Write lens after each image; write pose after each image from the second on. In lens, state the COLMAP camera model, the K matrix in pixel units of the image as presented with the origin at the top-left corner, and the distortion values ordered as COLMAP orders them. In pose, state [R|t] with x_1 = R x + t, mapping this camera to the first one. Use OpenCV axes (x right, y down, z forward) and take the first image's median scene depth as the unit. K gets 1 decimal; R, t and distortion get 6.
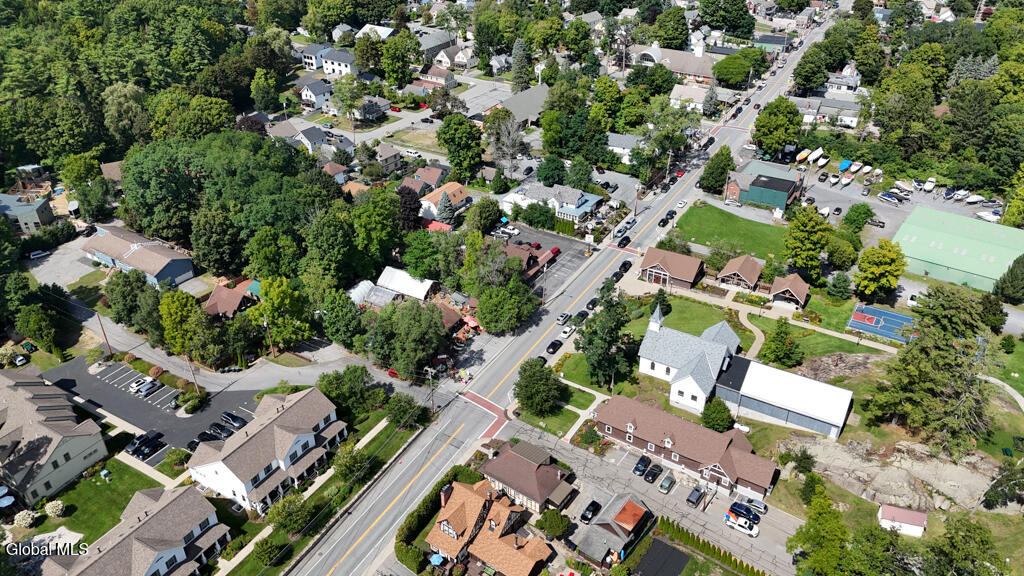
lens RADIAL K [[743.9, 0, 512.0], [0, 743.9, 288.0], [0, 0, 1]] dist [0.064538, -0.074423]
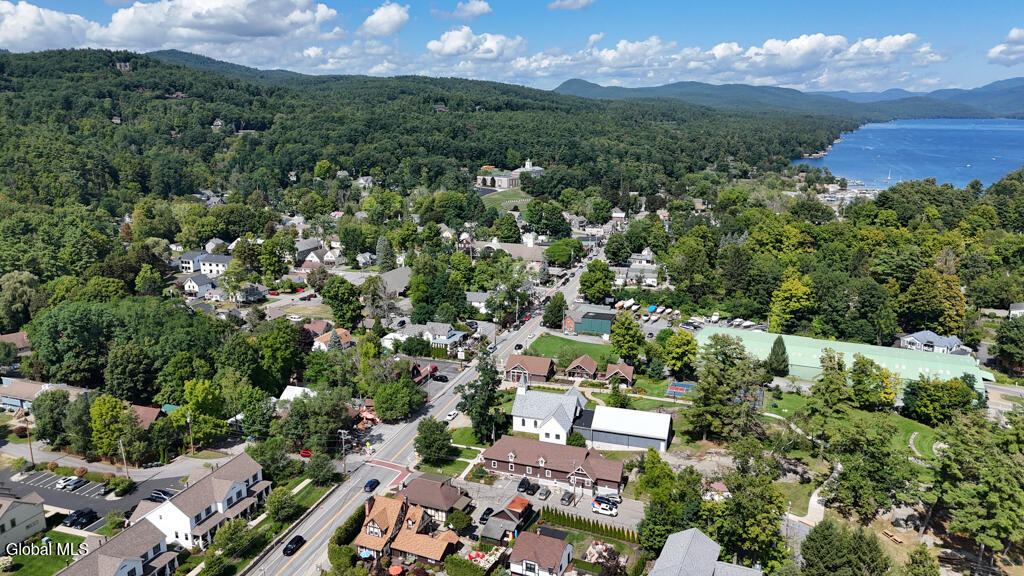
lens RADIAL K [[743.9, 0, 512.0], [0, 743.9, 288.0], [0, 0, 1]] dist [0.064538, -0.074423]
pose [[0.977369, -0.043997, 0.206915, -0.059641], [0.107294, 0.946083, -0.305637, 0.206925], [-0.182312, 0.320921, 0.929393, -0.174835]]
